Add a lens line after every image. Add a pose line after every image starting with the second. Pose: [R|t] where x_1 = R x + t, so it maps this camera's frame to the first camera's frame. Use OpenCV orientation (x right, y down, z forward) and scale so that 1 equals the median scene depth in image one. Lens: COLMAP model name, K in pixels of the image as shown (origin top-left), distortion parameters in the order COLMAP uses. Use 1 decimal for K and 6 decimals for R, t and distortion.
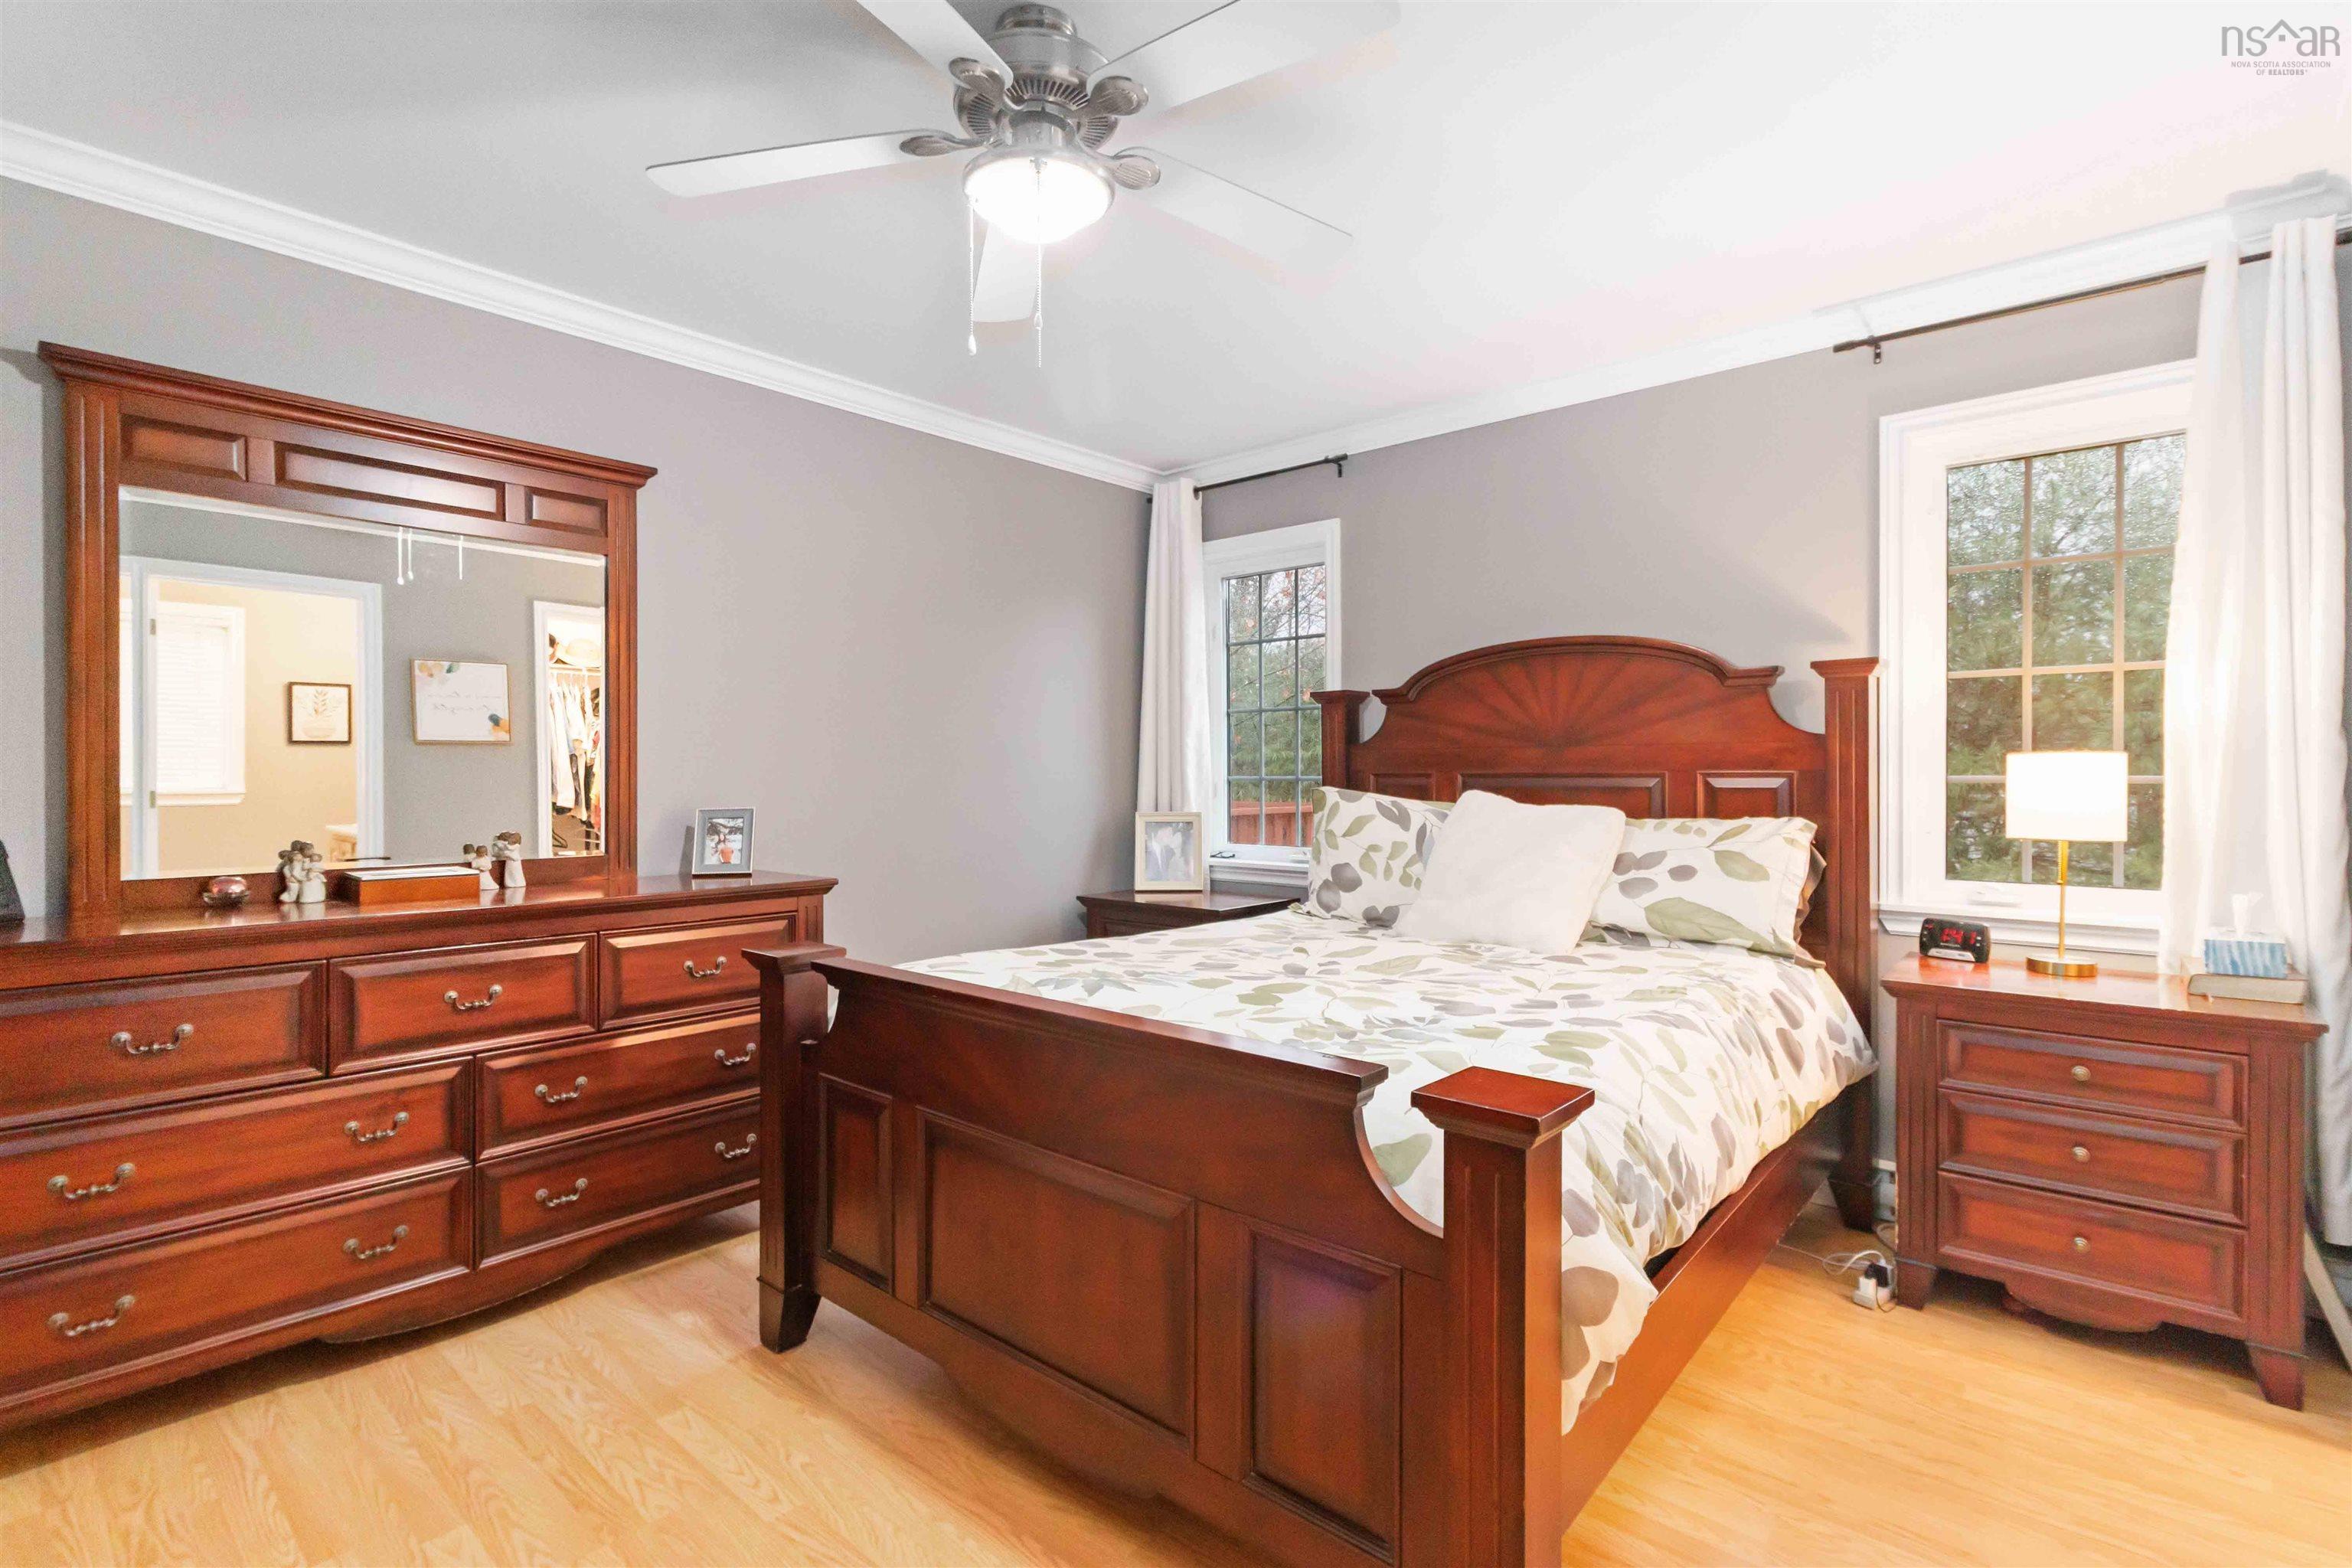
lens RADIAL K [[1113.0, 0, 1145.1], [0, 1113.0, 772.3], [0, 0, 1]] dist [0.006083, 0.000394]
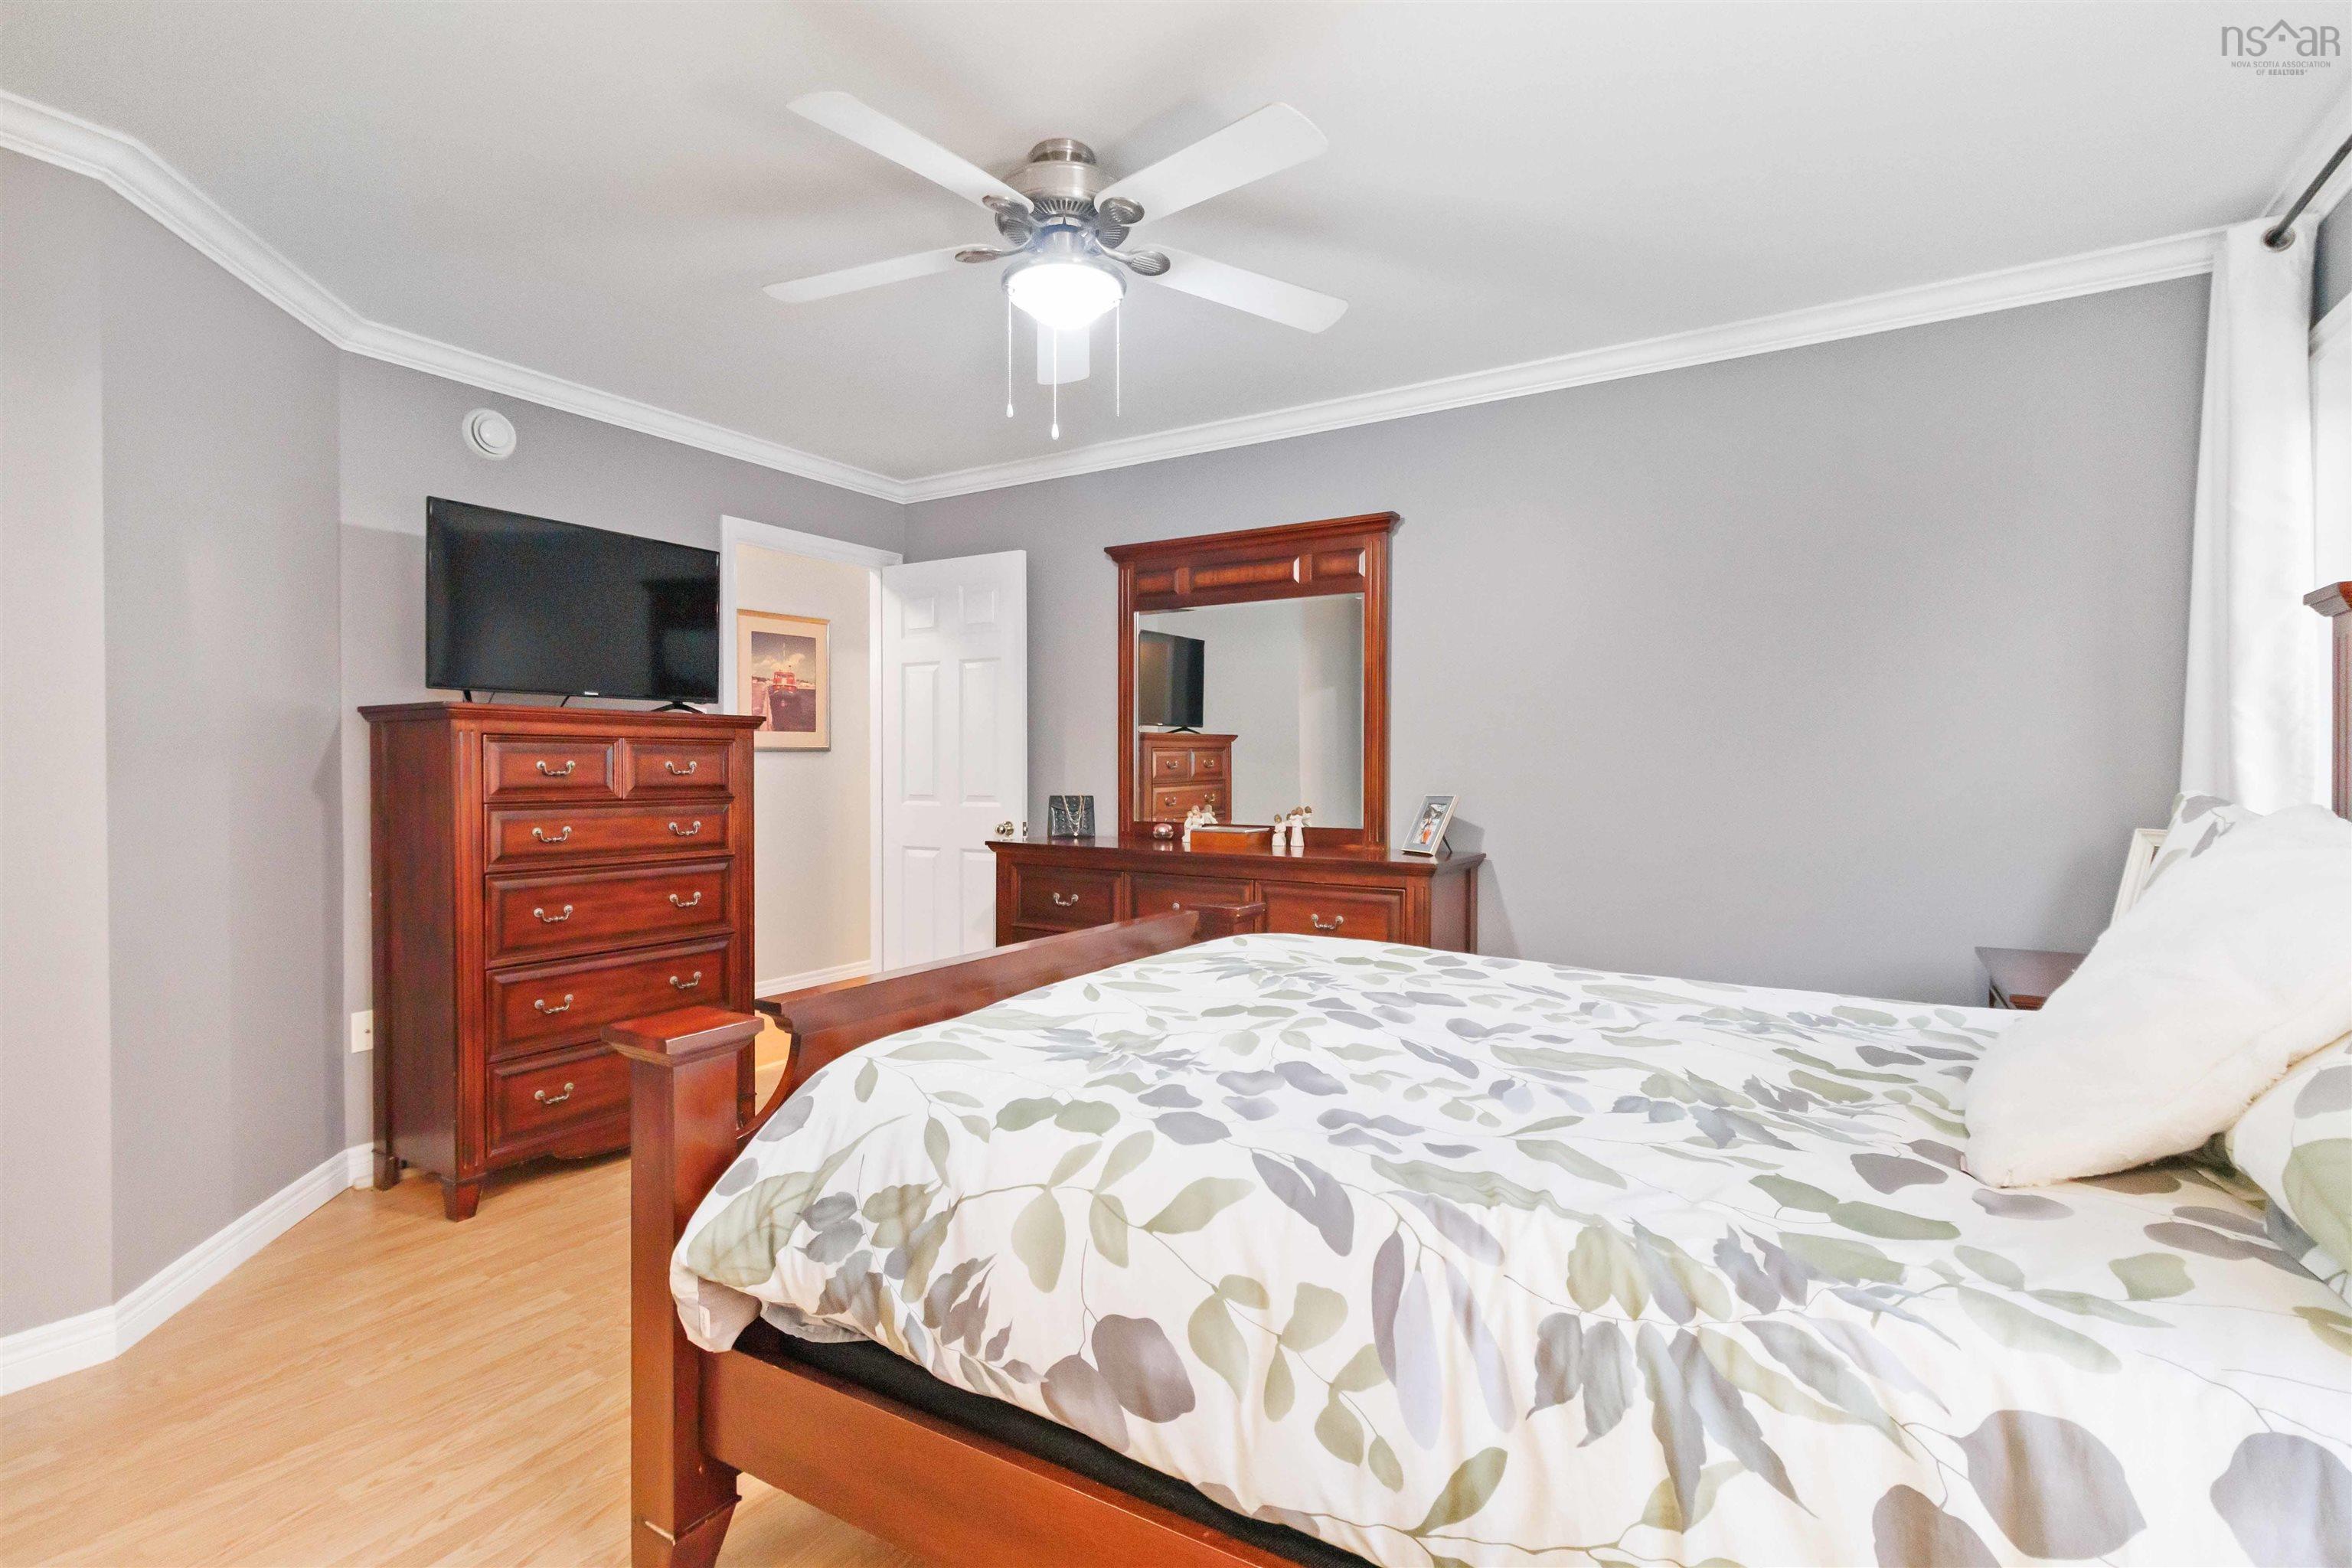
lens RADIAL K [[1113.0, 0, 1229.9], [0, 1113.0, 770.0], [0, 0, 1]] dist [0.006083, 0.000394]
pose [[0.183419, 0.004581, -0.983024, 0.648267], [0.001079, 0.999988, 0.004862, 0.001010], [0.983034, -0.001952, 0.183412, 0.546979]]
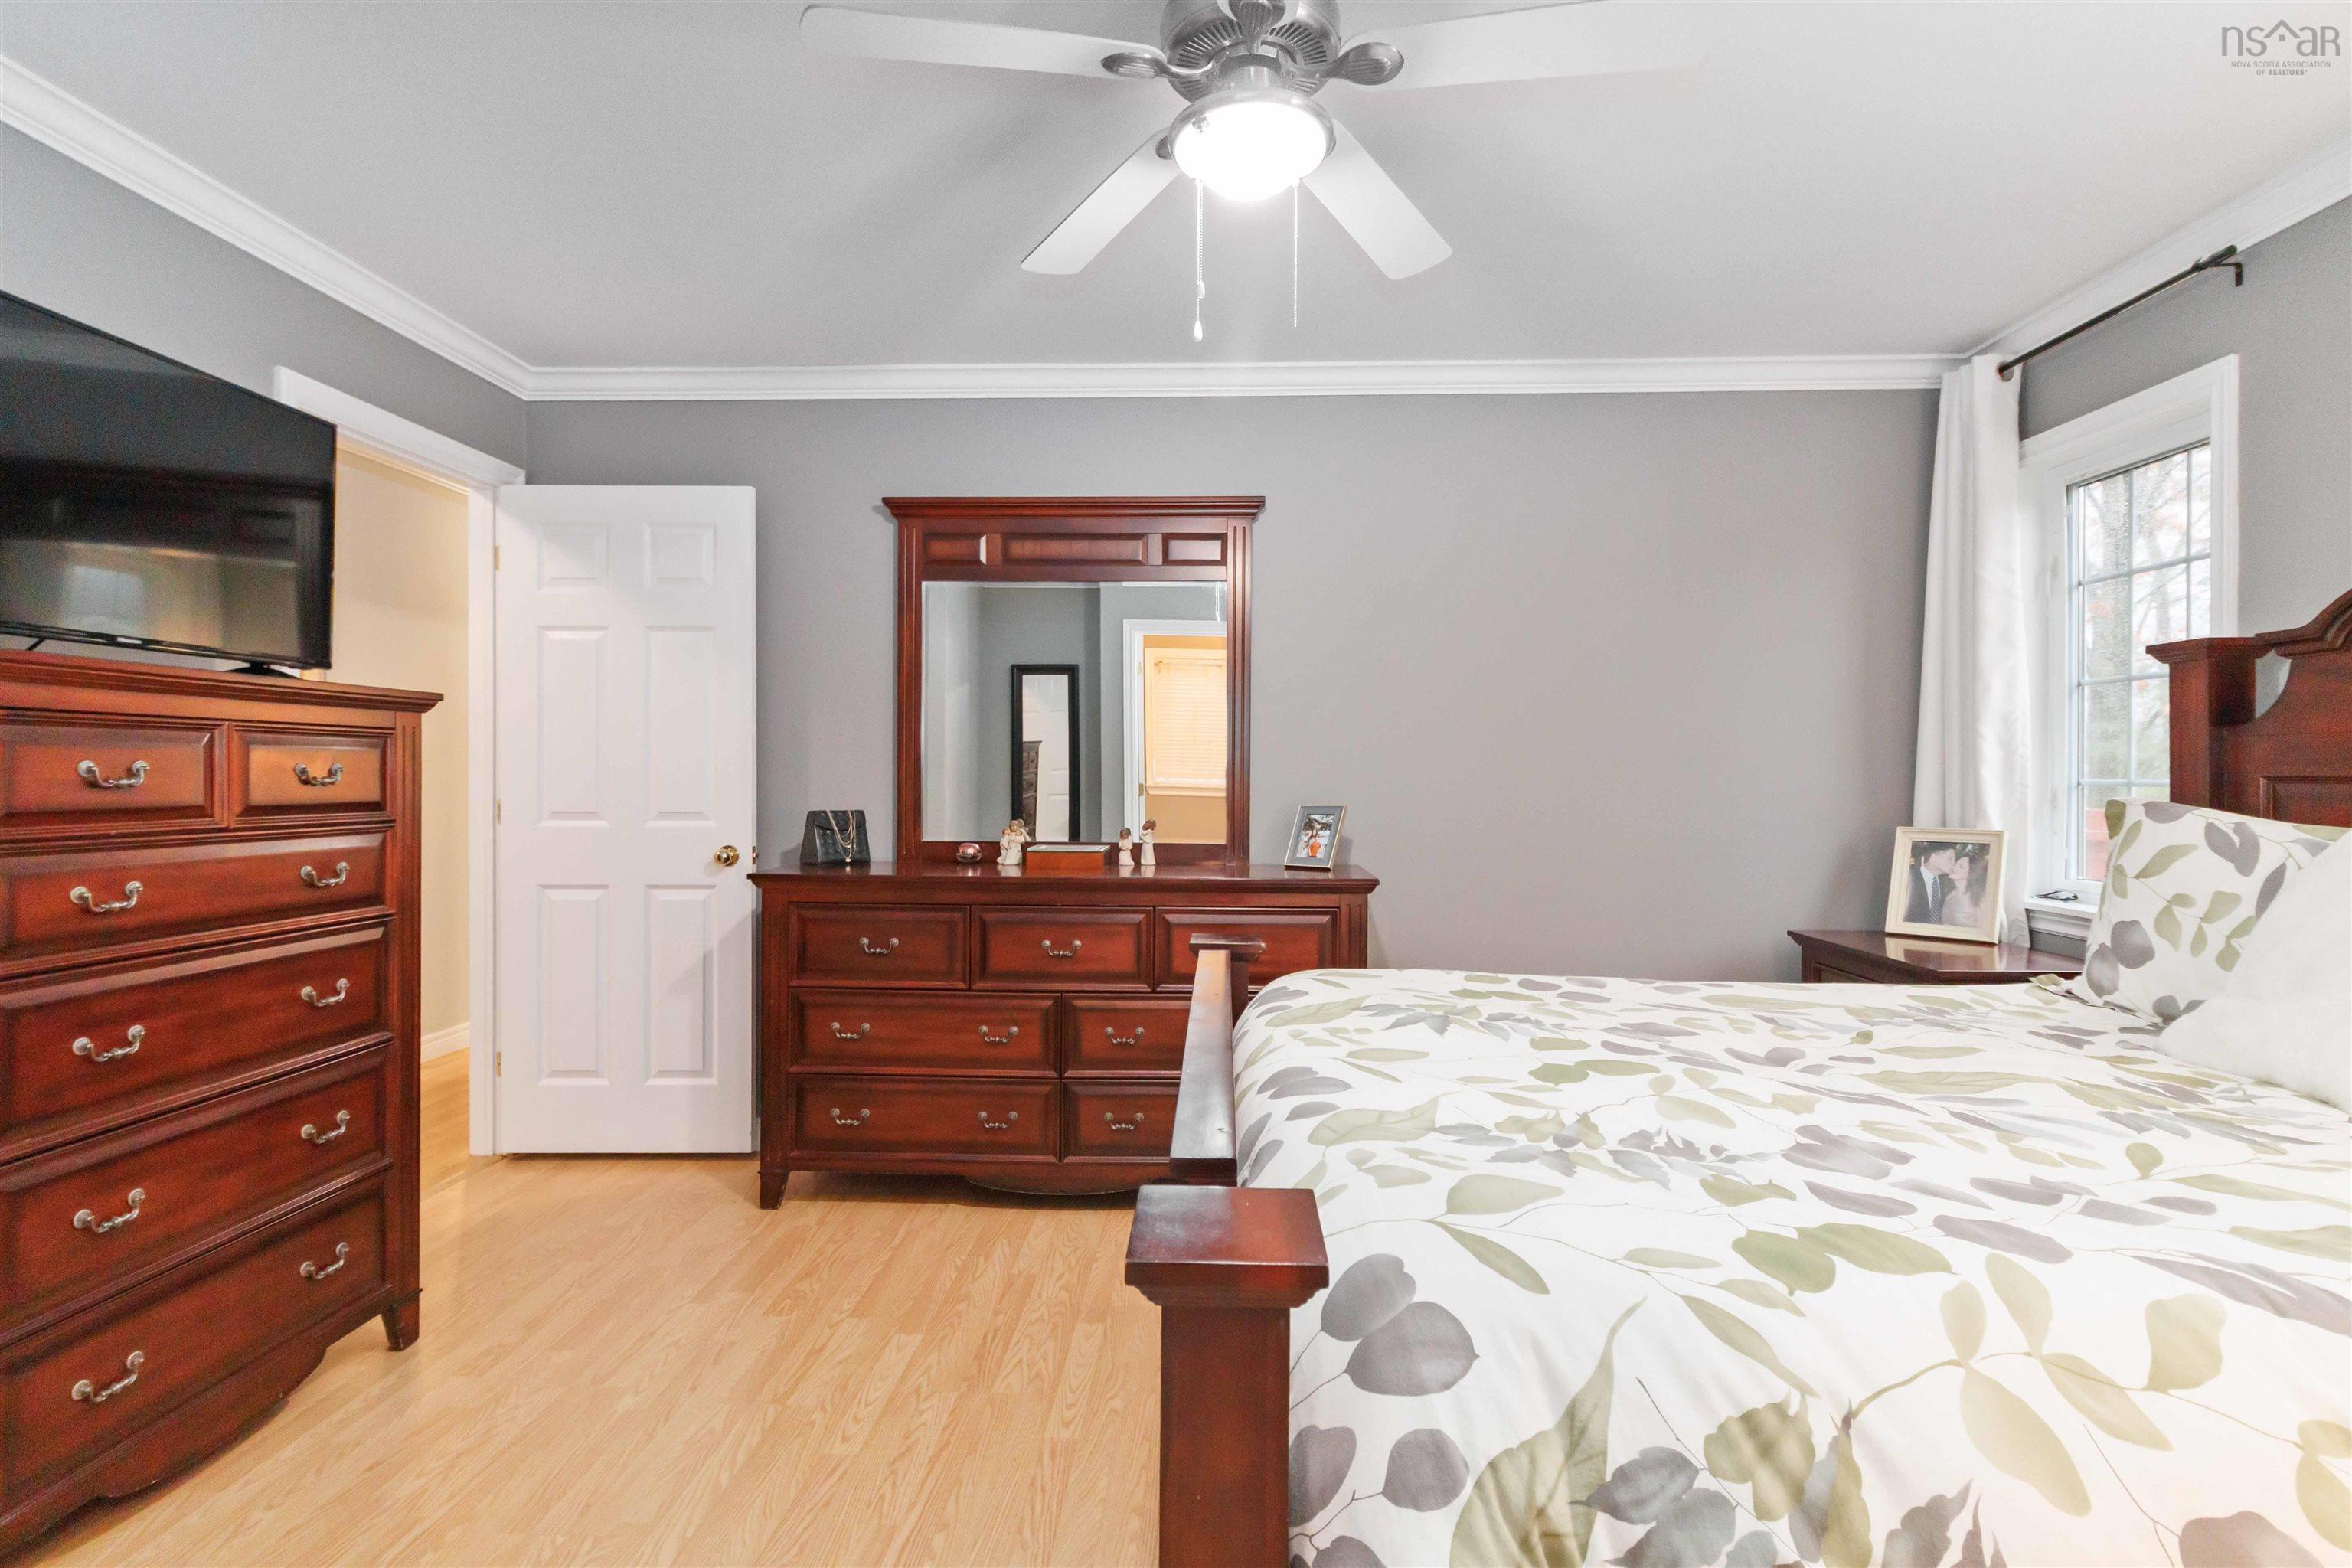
lens RADIAL K [[1113.0, 0, 1174.7], [0, 1113.0, 772.8], [0, 0, 1]] dist [0.006083, 0.000394]
pose [[0.645485, 0.003172, -0.763766, 0.318150], [-0.003127, 0.999994, 0.001510, 0.000366], [0.763766, 0.001414, 0.645491, 0.198038]]
